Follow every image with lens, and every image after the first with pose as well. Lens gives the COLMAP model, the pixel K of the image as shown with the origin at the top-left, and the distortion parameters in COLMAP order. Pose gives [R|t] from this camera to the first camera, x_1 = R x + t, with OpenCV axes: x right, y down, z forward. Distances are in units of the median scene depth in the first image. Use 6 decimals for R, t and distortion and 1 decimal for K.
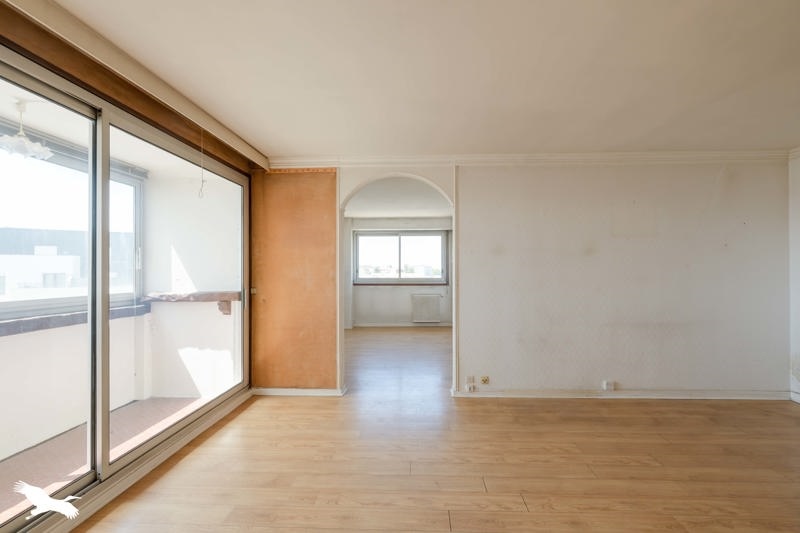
lens RADIAL K [[321.2, 0, 400.0], [0, 321.2, 266.5], [0, 0, 1]] dist [0.001038, 0.000058]
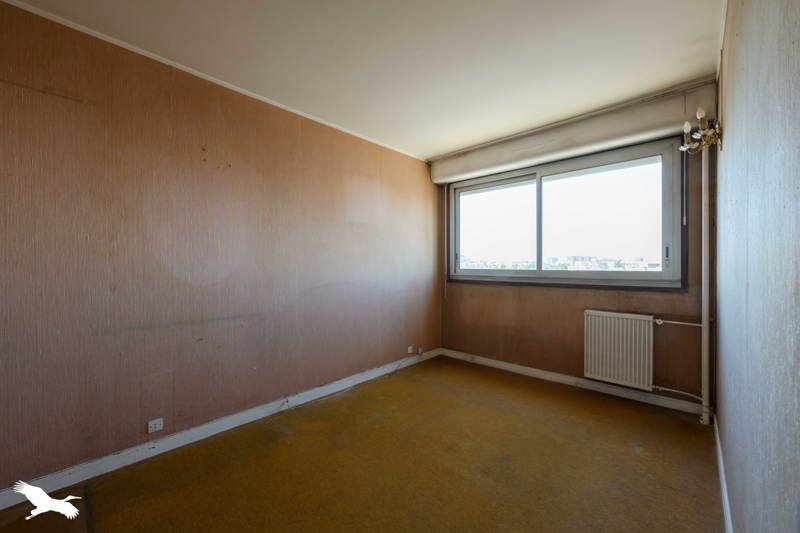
lens RADIAL K [[321.2, 0, 400.0], [0, 321.2, 266.5], [0, 0, 1]] dist [0.001038, 0.000058]
pose [[0.762153, 0.005369, -0.647374, 0.148801], [0.004356, 0.999900, 0.013421, 0.023841], [0.647382, -0.013049, 0.762054, 0.532497]]
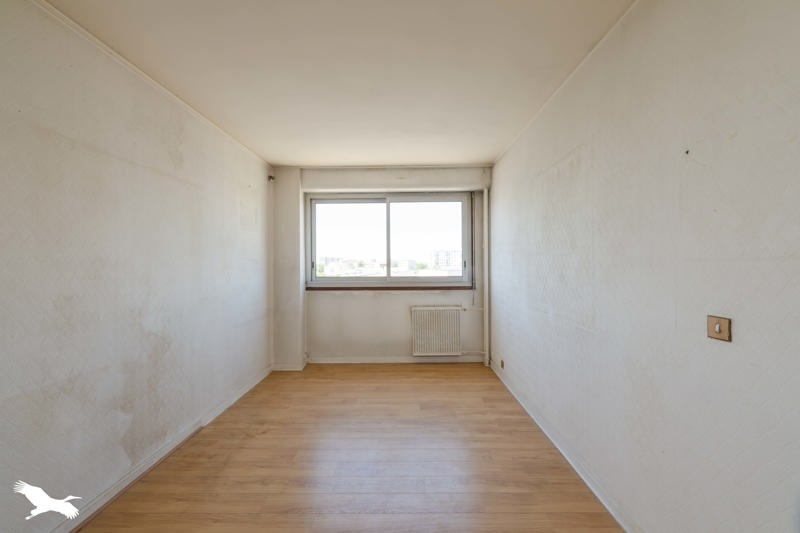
lens RADIAL K [[321.2, 0, 400.0], [0, 321.2, 266.5], [0, 0, 1]] dist [0.001038, 0.000058]
pose [[0.998986, -0.004885, 0.044756, -0.005769], [0.004149, 0.999855, 0.016525, 0.008604], [-0.044830, -0.016322, 0.998861, 0.437063]]
